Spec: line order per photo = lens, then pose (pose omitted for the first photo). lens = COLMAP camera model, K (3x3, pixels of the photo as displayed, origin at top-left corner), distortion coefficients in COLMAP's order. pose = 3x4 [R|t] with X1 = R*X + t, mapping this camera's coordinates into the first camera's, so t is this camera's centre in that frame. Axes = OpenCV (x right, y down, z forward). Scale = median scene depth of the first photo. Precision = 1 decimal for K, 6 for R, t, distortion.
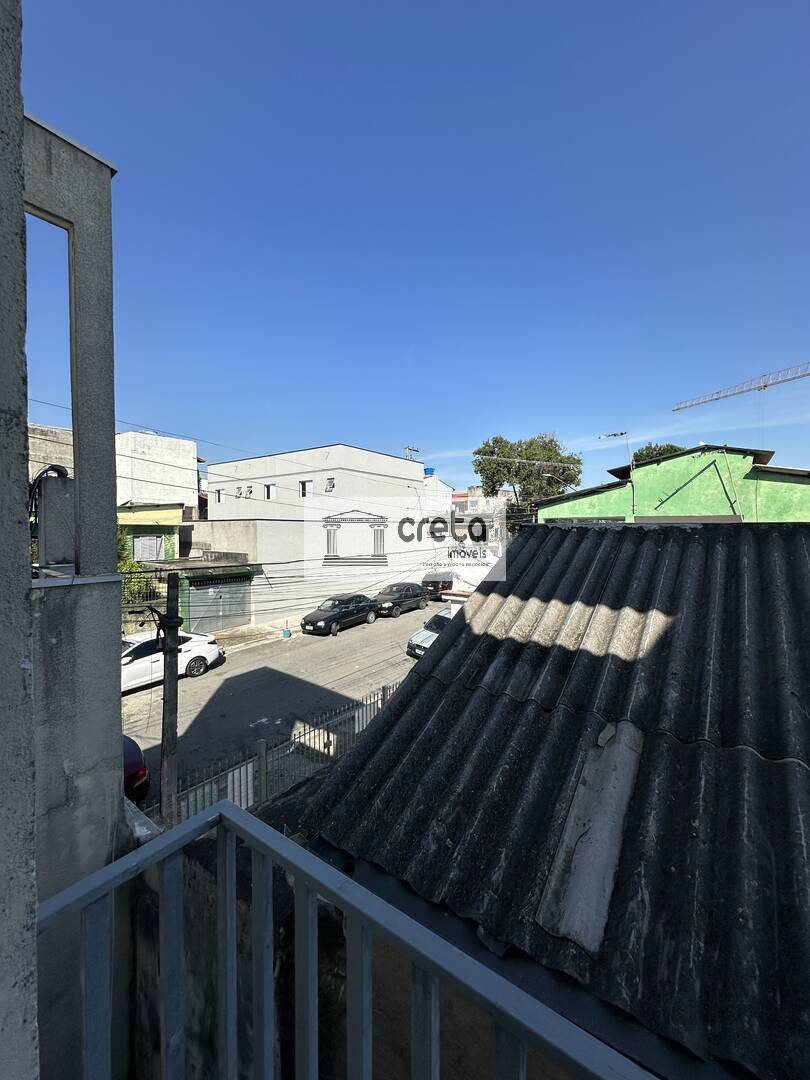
lens RADIAL K [[429.9, 0, 405.9], [0, 429.9, 539.9], [0, 0, 1]] dist [-0.002200, 0.000028]
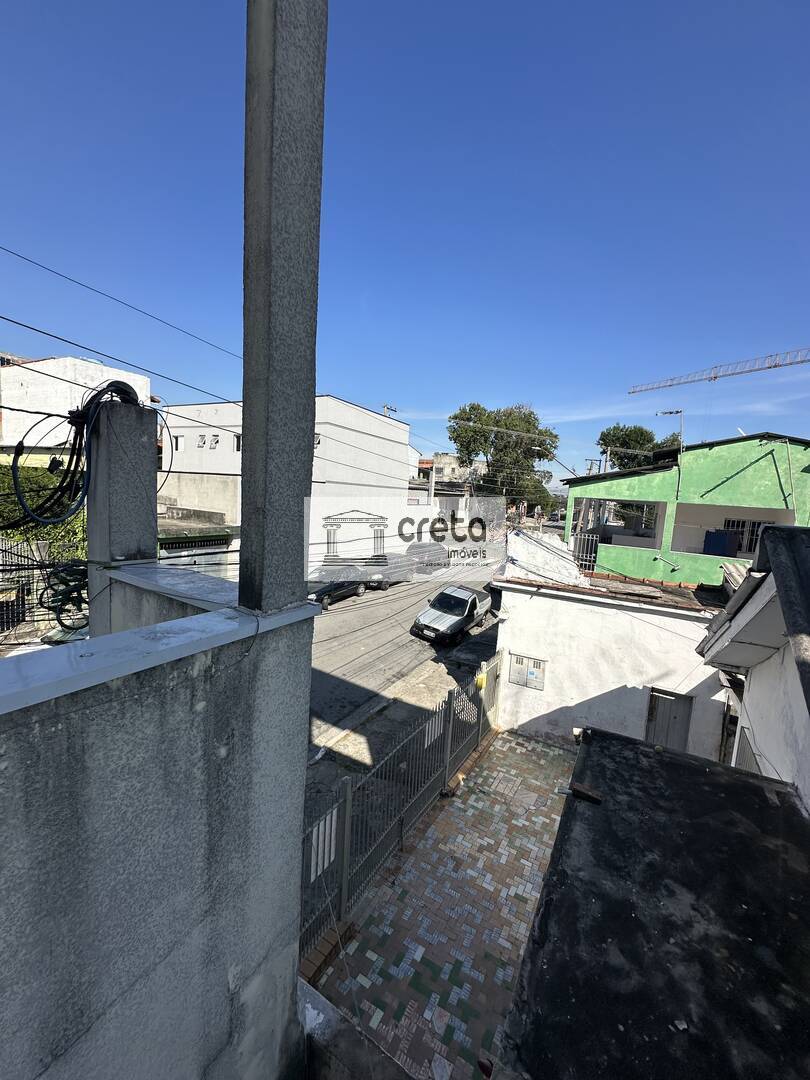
lens RADIAL K [[429.9, 0, 405.9], [0, 429.9, 539.9], [0, 0, 1]] dist [-0.002200, 0.000028]
pose [[0.990388, 0.050685, 0.128693, -0.139873], [-0.061459, 0.994804, 0.081168, -0.010452], [-0.123910, -0.088297, 0.988357, 0.105558]]
